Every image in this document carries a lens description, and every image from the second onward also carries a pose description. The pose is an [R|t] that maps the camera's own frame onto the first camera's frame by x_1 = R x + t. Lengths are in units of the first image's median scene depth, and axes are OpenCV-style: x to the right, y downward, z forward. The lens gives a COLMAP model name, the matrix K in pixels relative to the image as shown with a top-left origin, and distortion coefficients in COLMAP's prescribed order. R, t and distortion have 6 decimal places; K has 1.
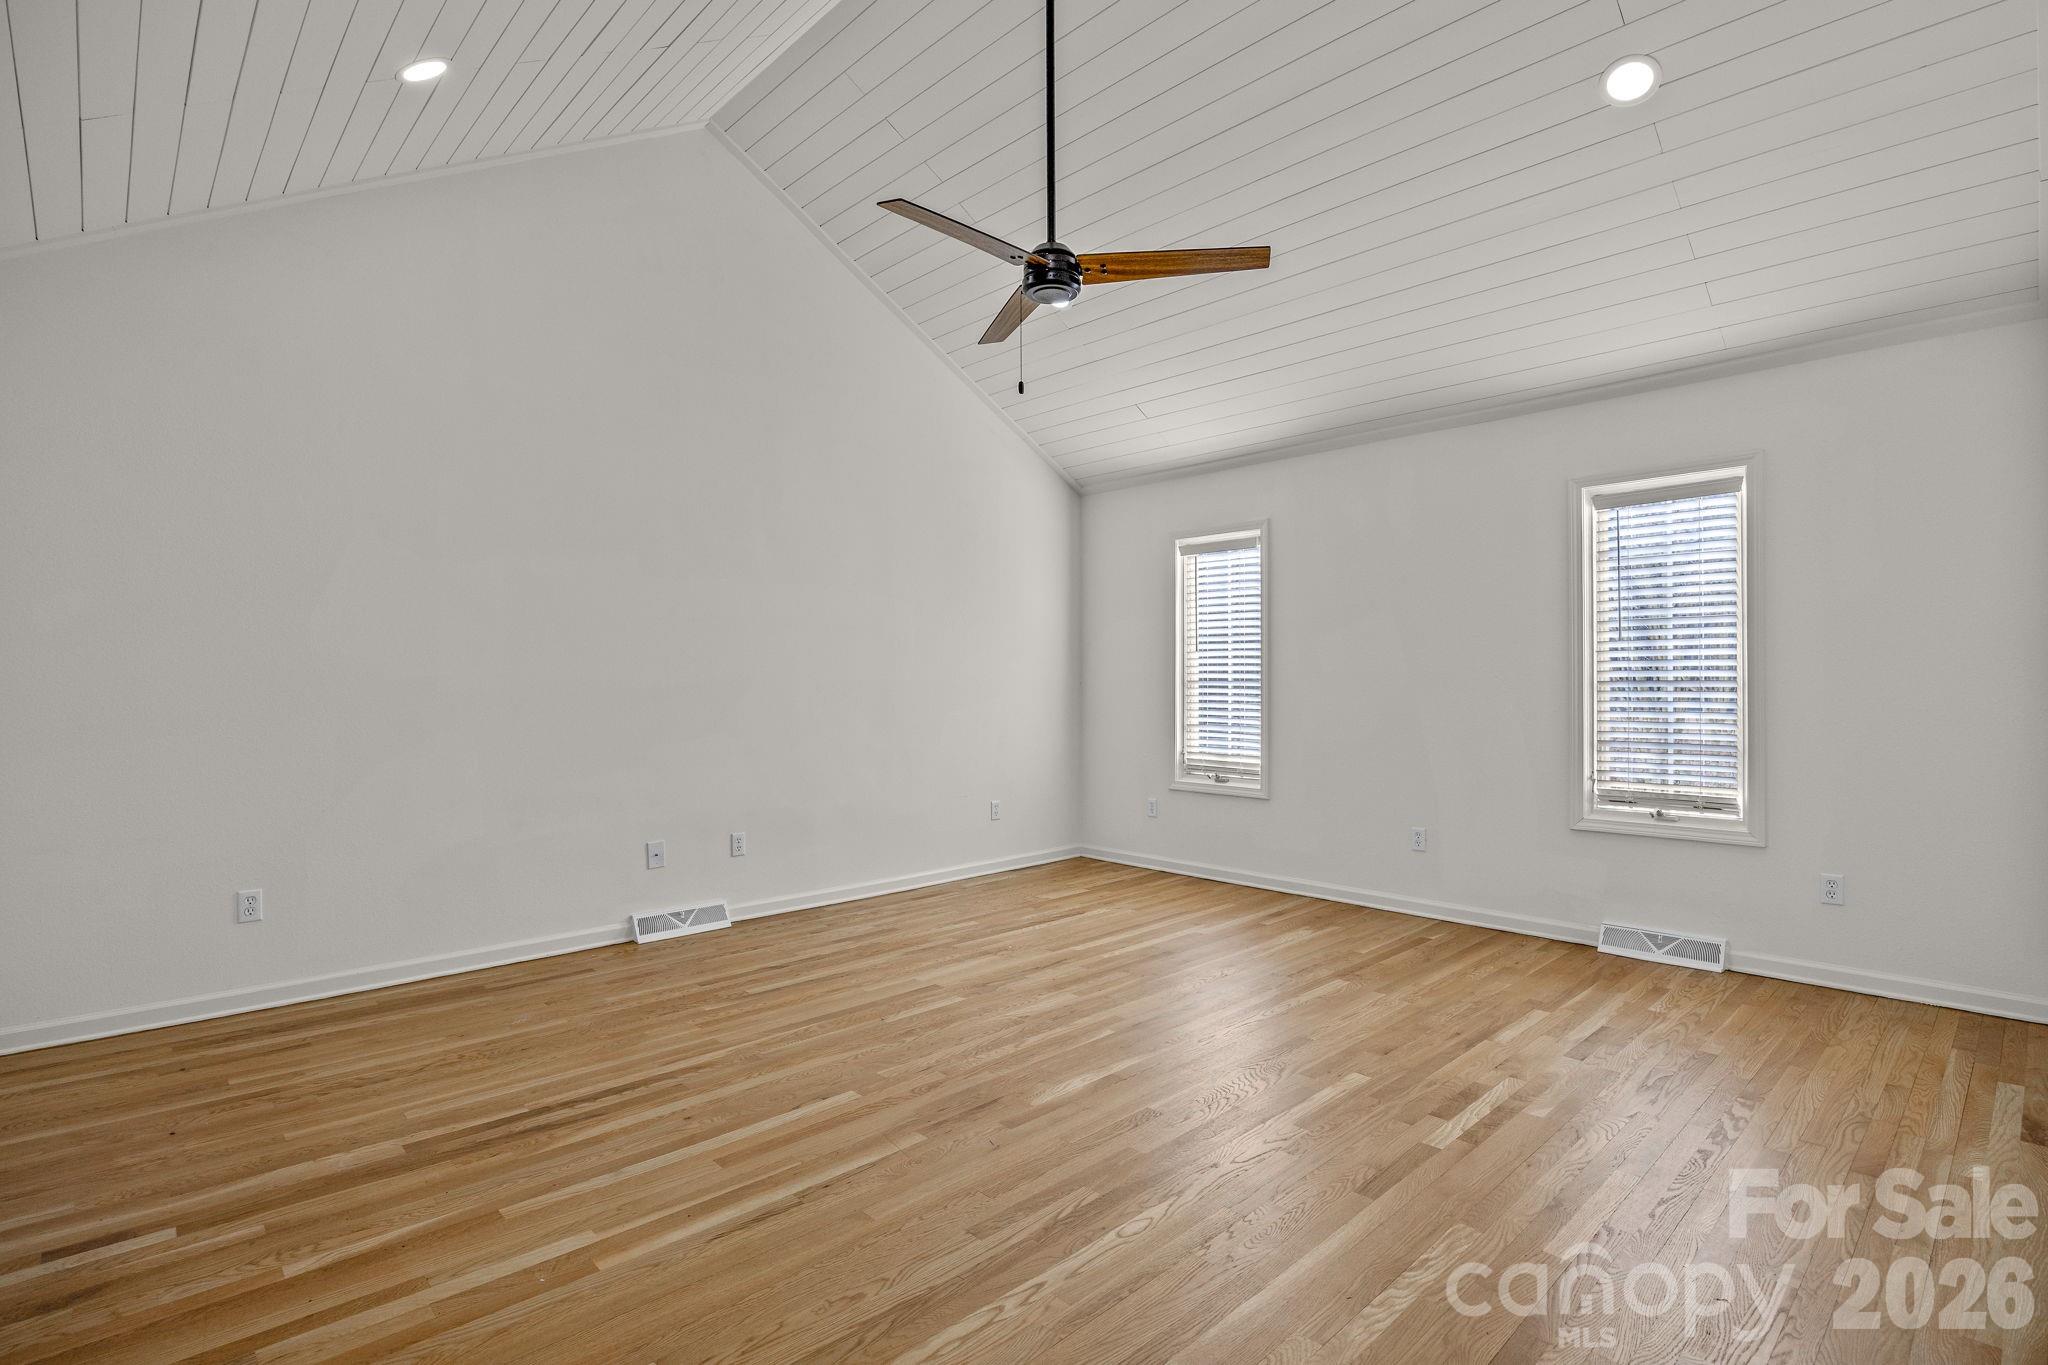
lens RADIAL K [[979.4, 0, 1020.3], [0, 979.4, 668.4], [0, 0, 1]] dist [-0.000230, -0.000057]
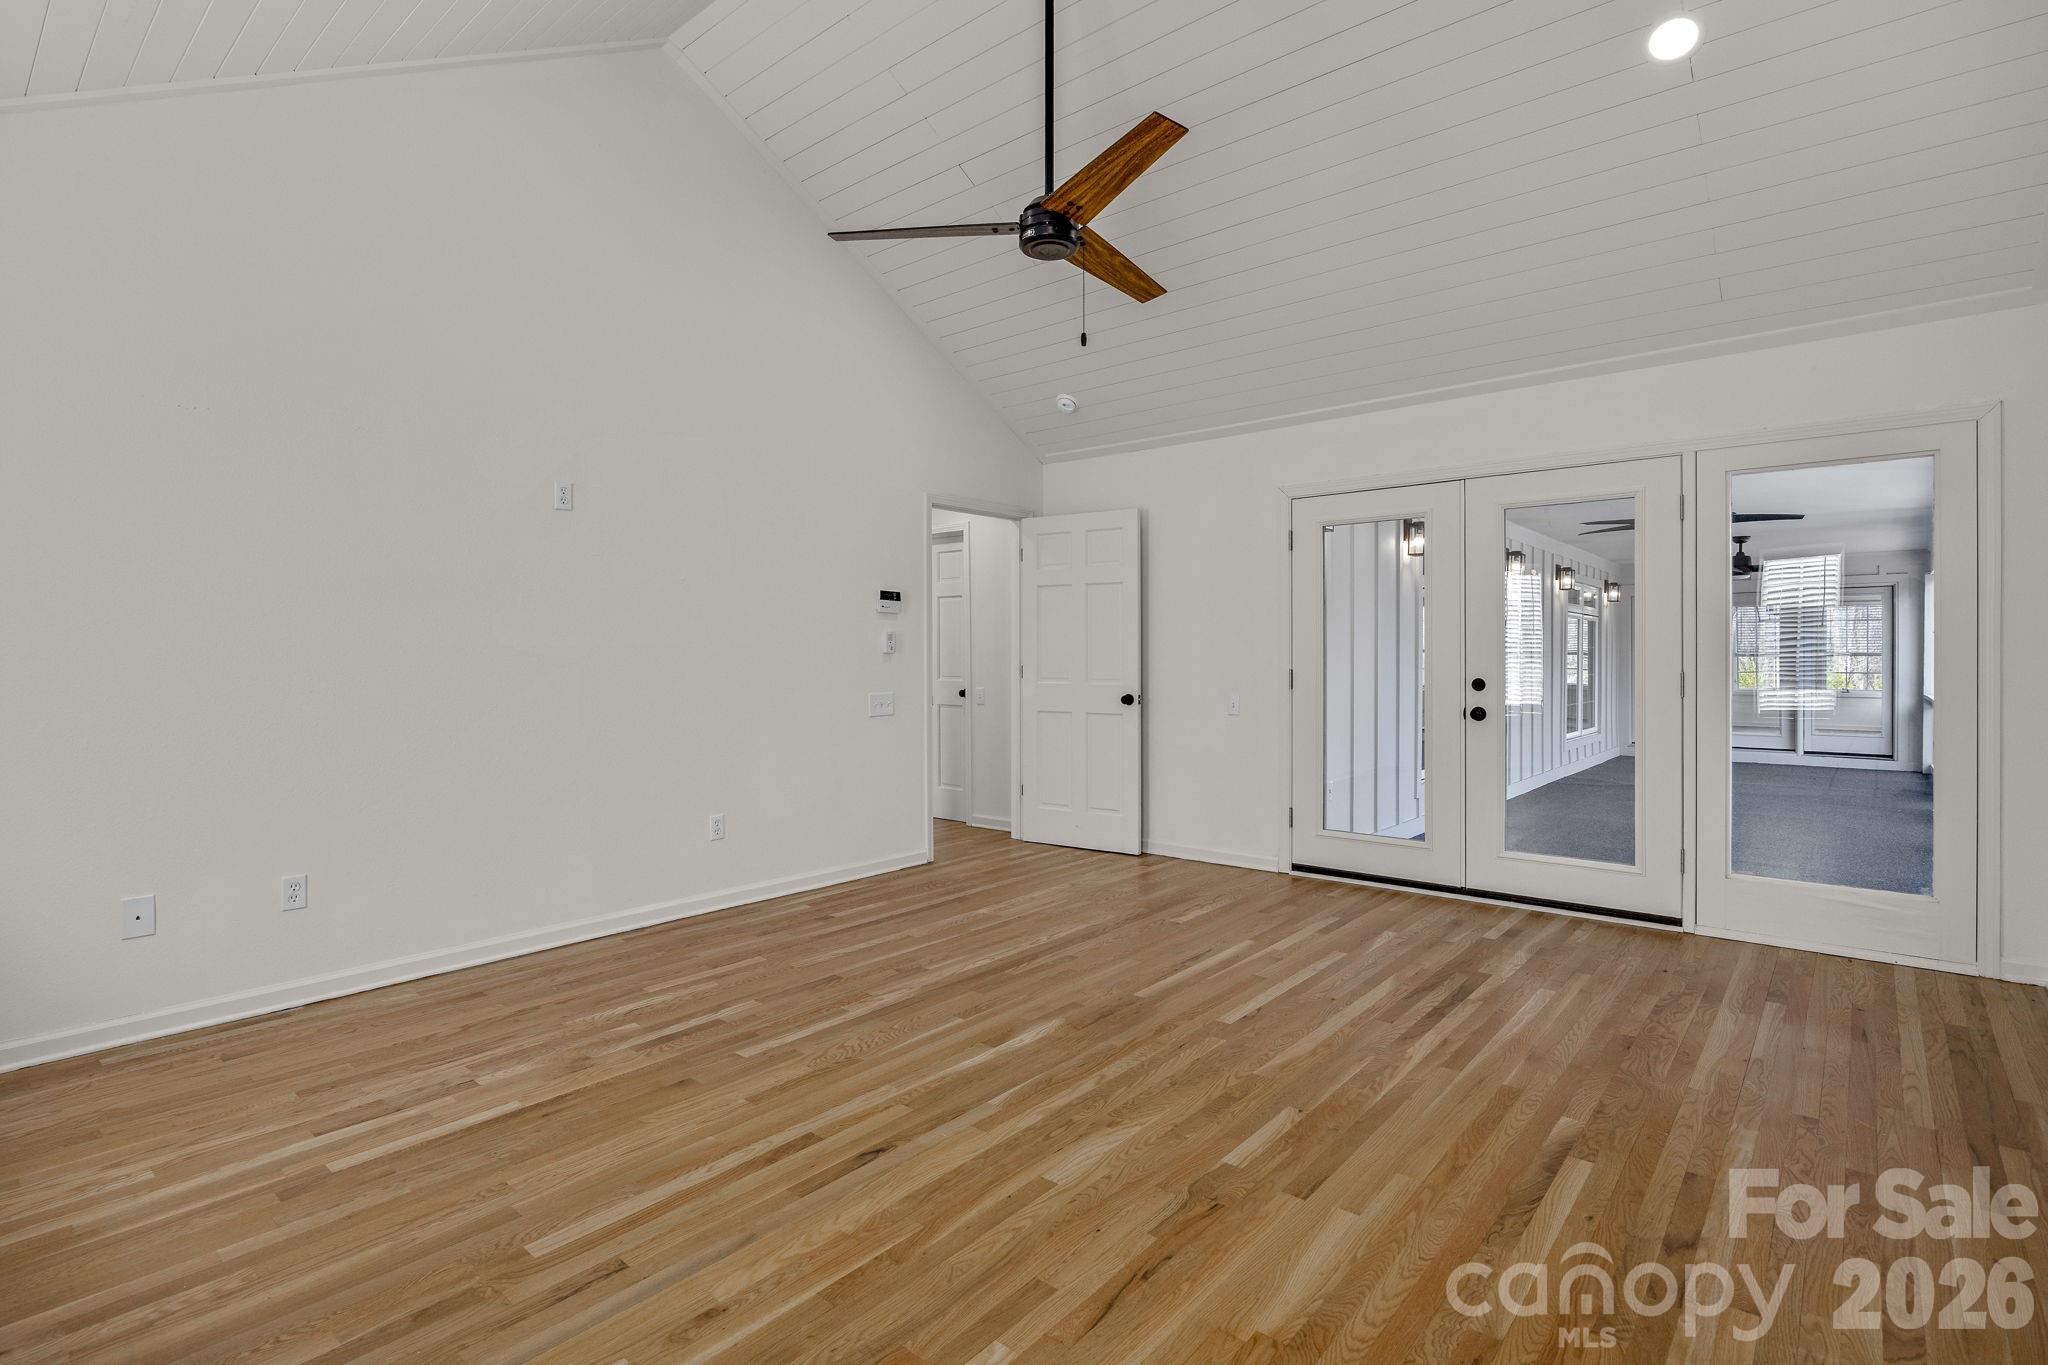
lens RADIAL K [[979.4, 0, 1020.3], [0, 979.4, 668.4], [0, 0, 1]] dist [-0.000230, -0.000057]
pose [[-0.994306, 0.009819, -0.106108, 0.164298], [0.008734, 0.999905, 0.010685, 0.017067], [0.106202, 0.009697, -0.994297, 1.939976]]
